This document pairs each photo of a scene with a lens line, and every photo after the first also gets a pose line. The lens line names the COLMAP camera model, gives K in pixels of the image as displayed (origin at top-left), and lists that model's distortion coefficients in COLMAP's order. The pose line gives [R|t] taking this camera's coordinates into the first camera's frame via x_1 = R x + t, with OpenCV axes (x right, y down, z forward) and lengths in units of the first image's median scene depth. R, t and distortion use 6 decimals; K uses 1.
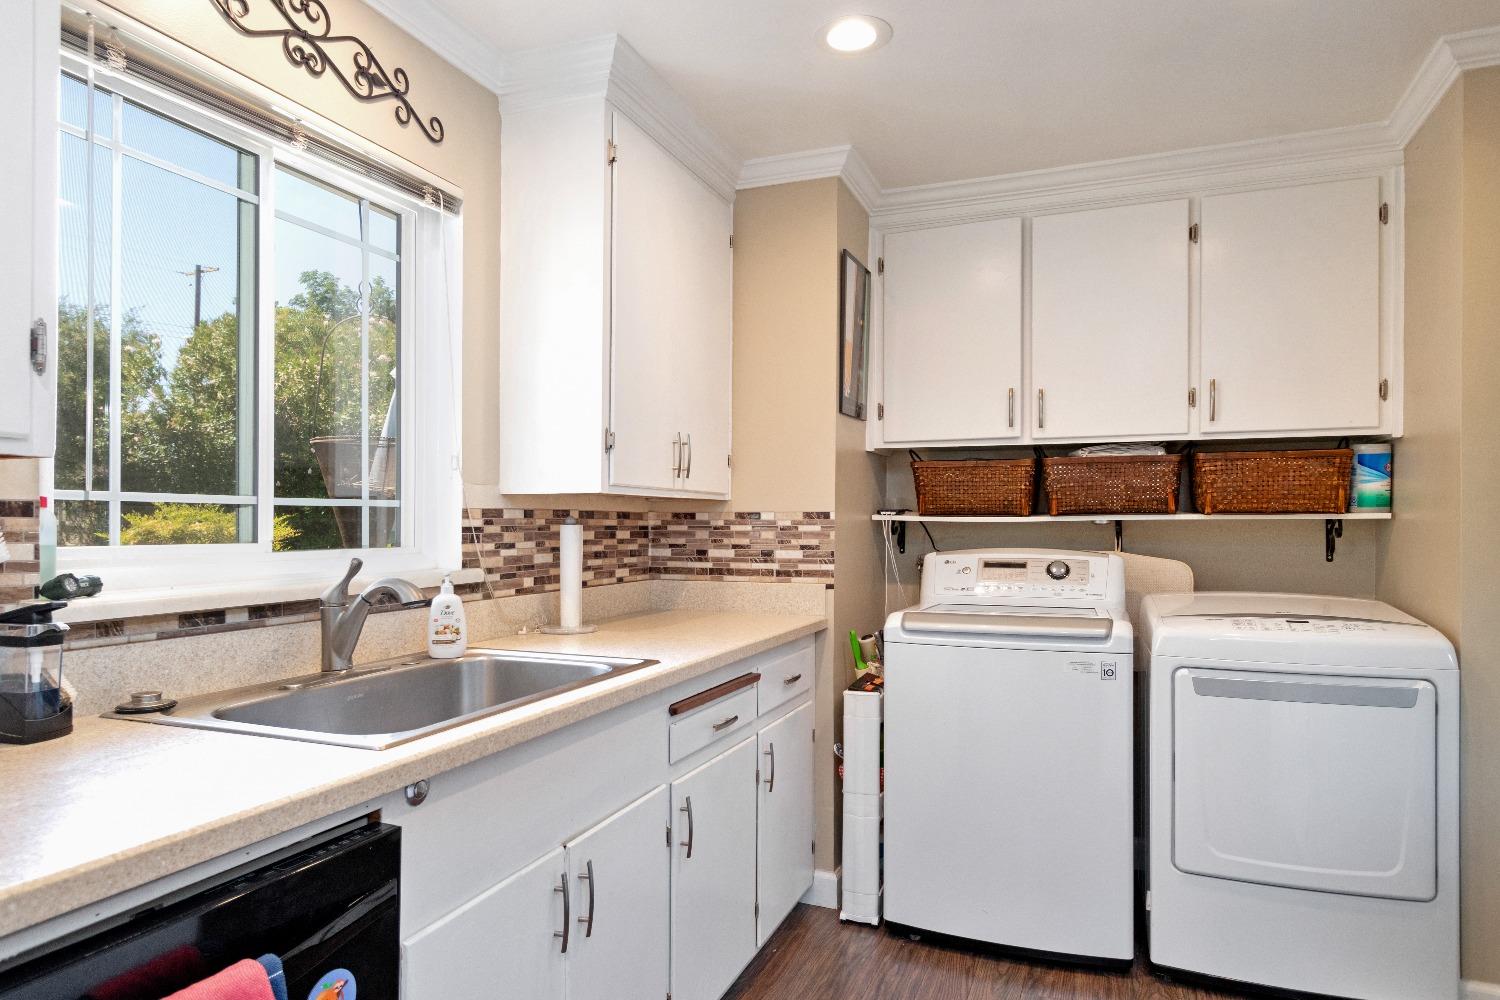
lens RADIAL K [[943.5, 0, 700.6], [0, 943.5, 521.5], [0, 0, 1]] dist [0.000221, 0.002987]
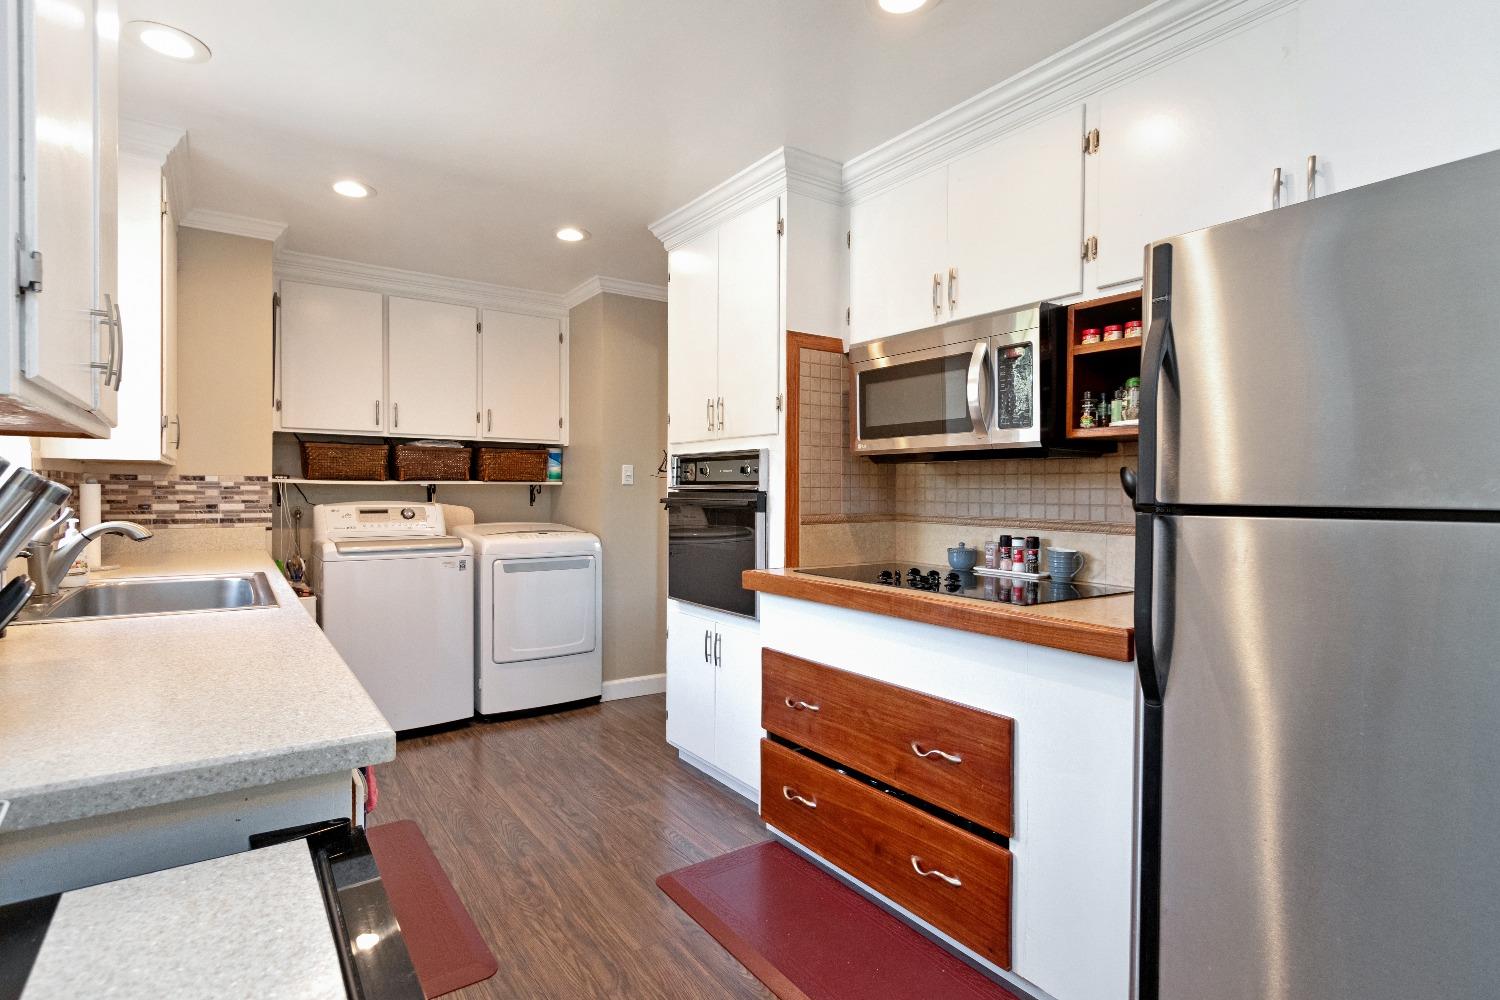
lens RADIAL K [[754.9, 0, 739.2], [0, 754.9, 491.2], [0, 0, 1]] dist [-0.000093, -0.000236]
pose [[0.533565, 0.001614, 0.845757, -0.448532], [-0.008254, 0.999960, 0.003300, 0.002577], [-0.845719, -0.008741, 0.533557, -0.211447]]
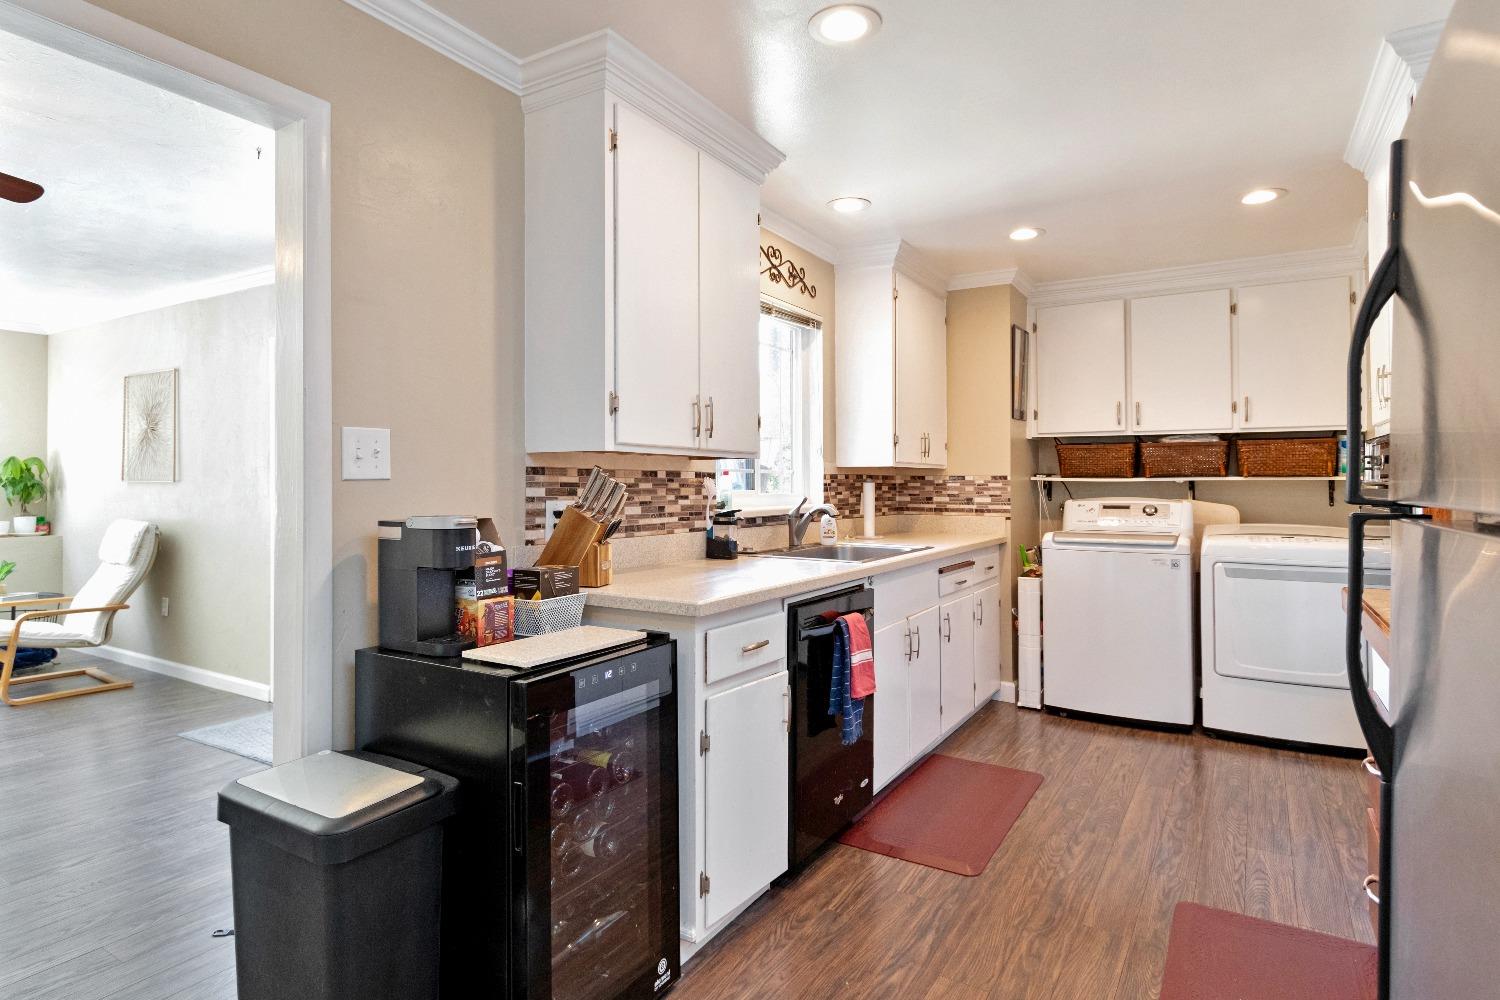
lens RADIAL K [[821.2, 0, 702.7], [0, 821.2, 455.3], [0, 0, 1]] dist [0.001681, -0.000021]
pose [[0.984764, -0.004568, -0.173837, -0.154226], [-0.001014, 0.999487, -0.032007, 0.001648], [0.173894, 0.031696, 0.984254, -0.596158]]
